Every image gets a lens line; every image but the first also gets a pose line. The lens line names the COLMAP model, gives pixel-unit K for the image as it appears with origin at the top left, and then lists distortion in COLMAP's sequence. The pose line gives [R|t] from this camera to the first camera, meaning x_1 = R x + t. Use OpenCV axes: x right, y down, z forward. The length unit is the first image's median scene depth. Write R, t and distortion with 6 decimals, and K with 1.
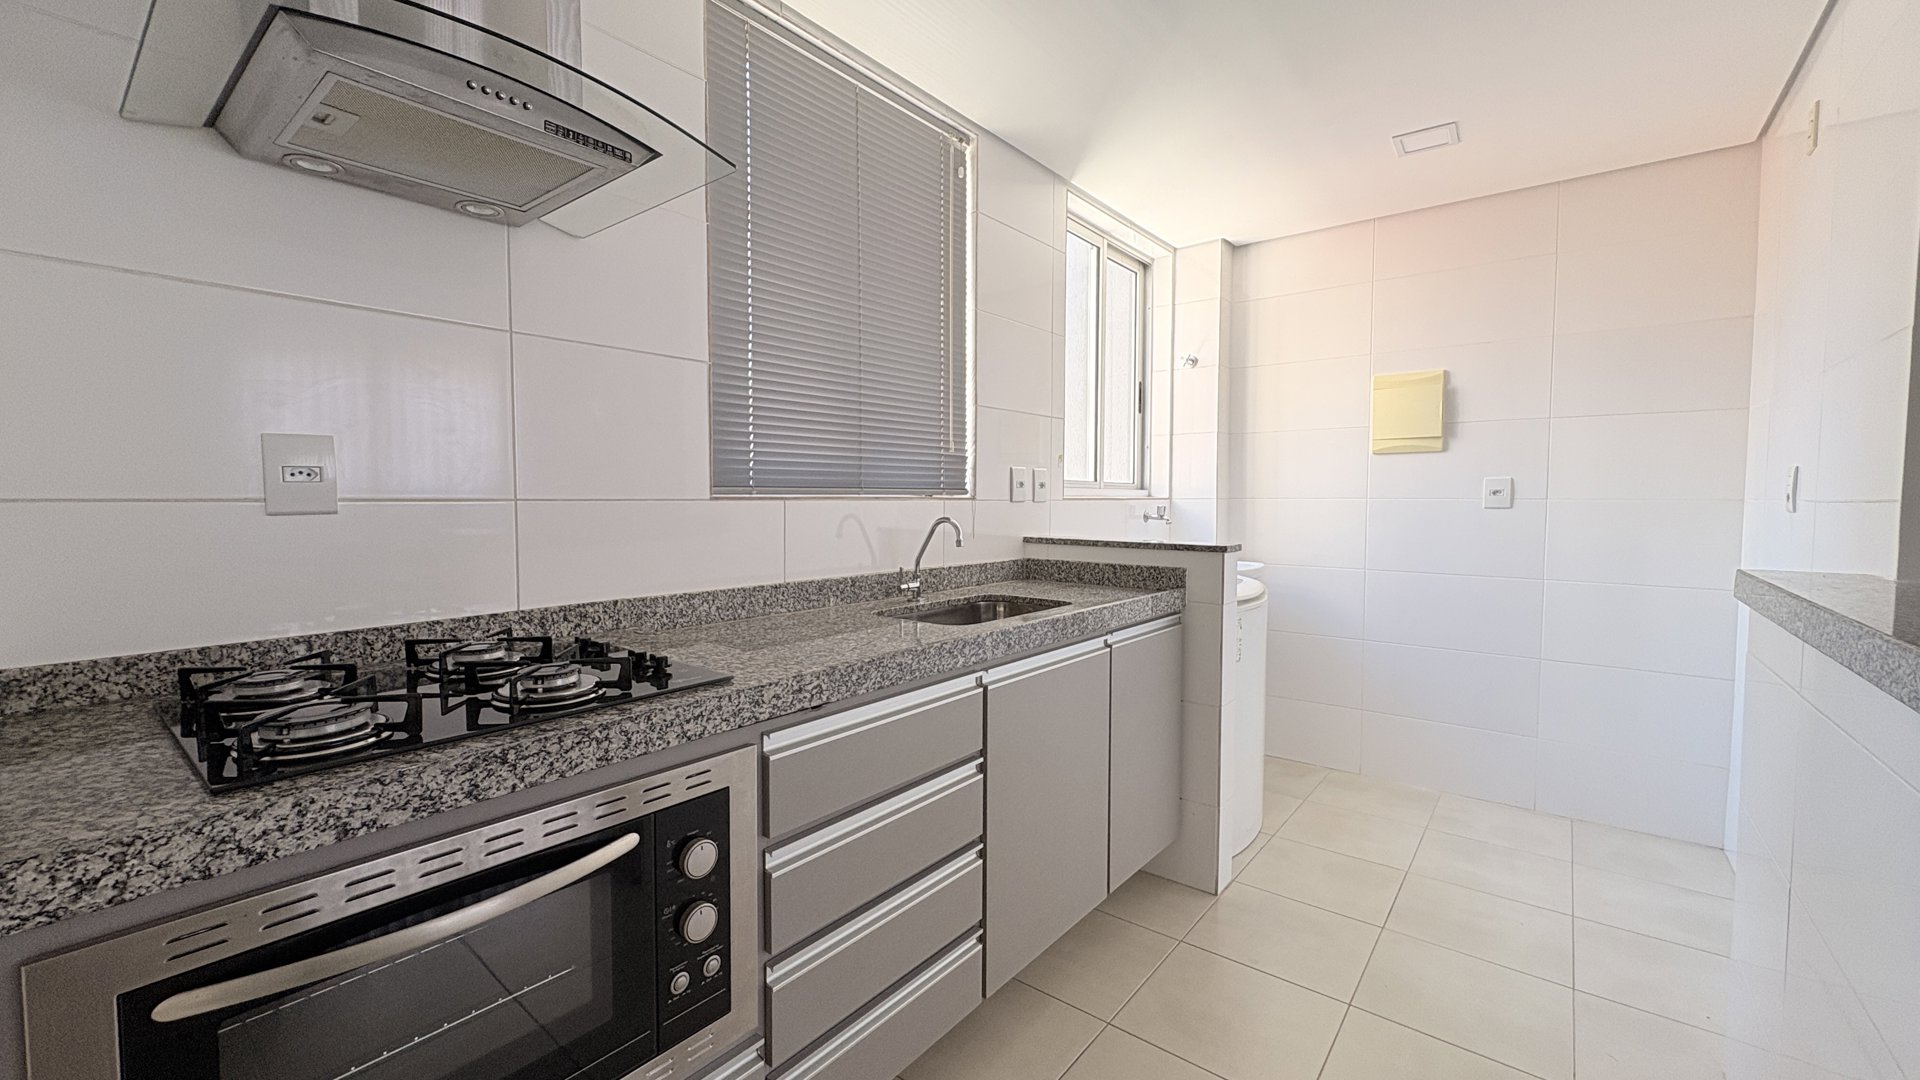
lens RADIAL K [[764.4, 0, 959.8], [0, 764.4, 536.8], [0, 0, 1]] dist [-0.000343, 0.000379]
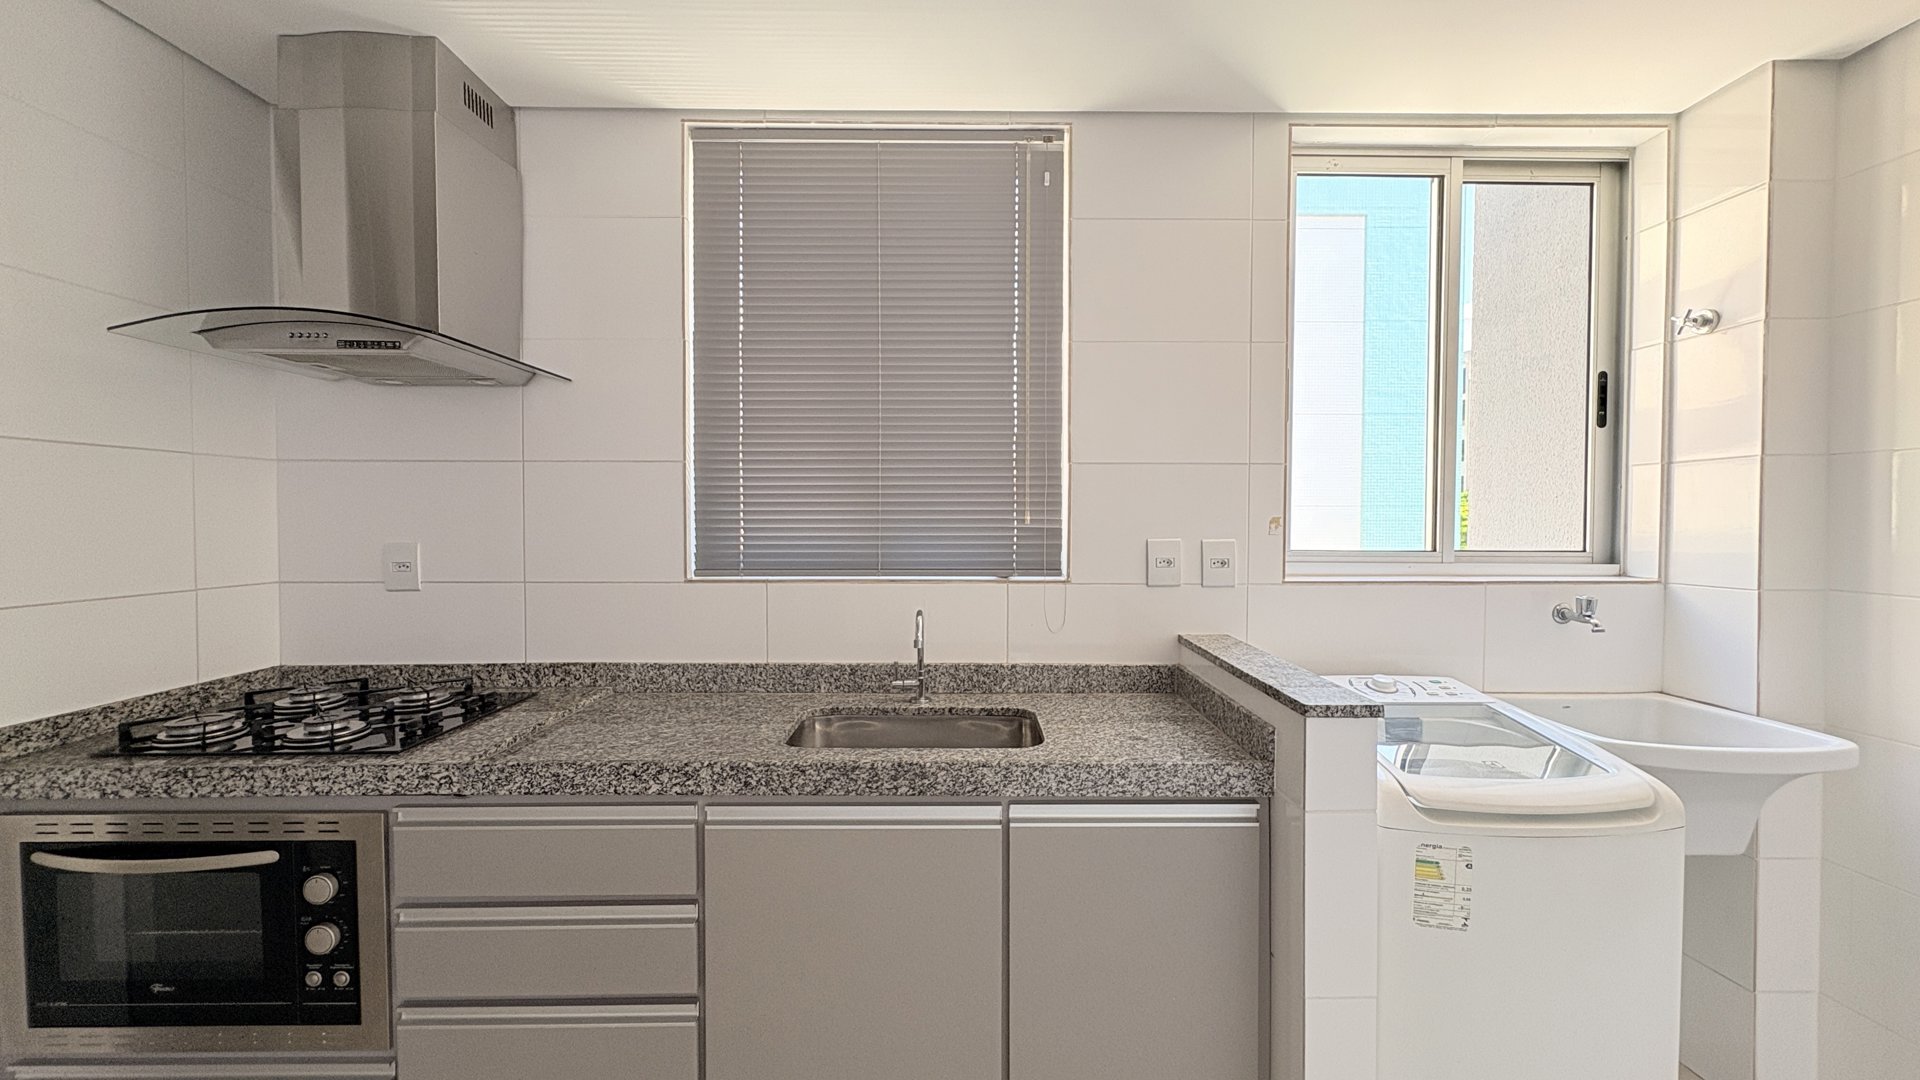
lens RADIAL K [[764.4, 0, 961.9], [0, 764.4, 537.1], [0, 0, 1]] dist [-0.000343, 0.000379]
pose [[0.635999, 0.019022, -0.771456, 0.686404], [-0.039872, 0.999171, -0.008234, -0.105021], [0.770659, 0.035997, 0.636230, 0.513096]]
